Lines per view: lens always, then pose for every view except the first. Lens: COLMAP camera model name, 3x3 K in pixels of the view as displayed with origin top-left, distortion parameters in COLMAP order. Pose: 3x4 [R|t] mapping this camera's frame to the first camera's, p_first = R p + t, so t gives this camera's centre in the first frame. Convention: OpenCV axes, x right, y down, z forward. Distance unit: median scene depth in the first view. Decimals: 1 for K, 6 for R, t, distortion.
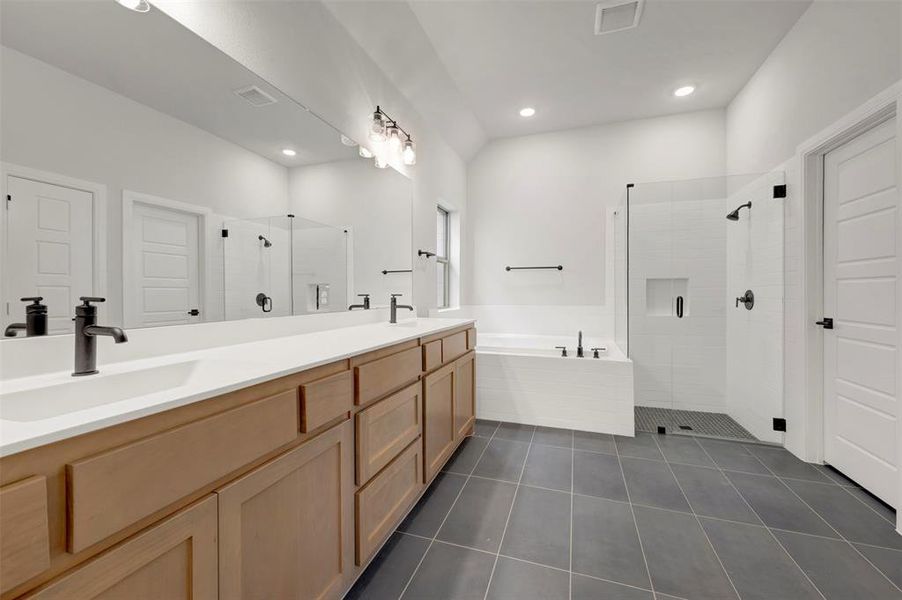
lens RADIAL K [[357.1, 0, 453.5], [0, 357.1, 295.3], [0, 0, 1]] dist [0.003766, -0.000206]
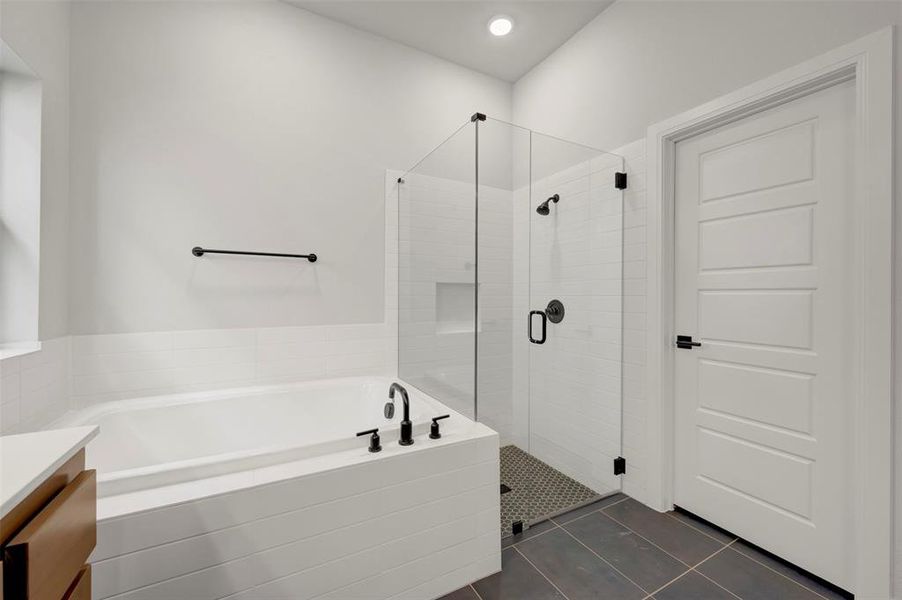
lens RADIAL K [[357.1, 0, 454.3], [0, 357.1, 294.4], [0, 0, 1]] dist [0.003766, -0.000206]
pose [[0.671069, 0.005791, 0.741373, 0.051503], [0.001073, 0.999961, -0.008783, -0.023382], [-0.741394, 0.006689, 0.671036, 0.723558]]
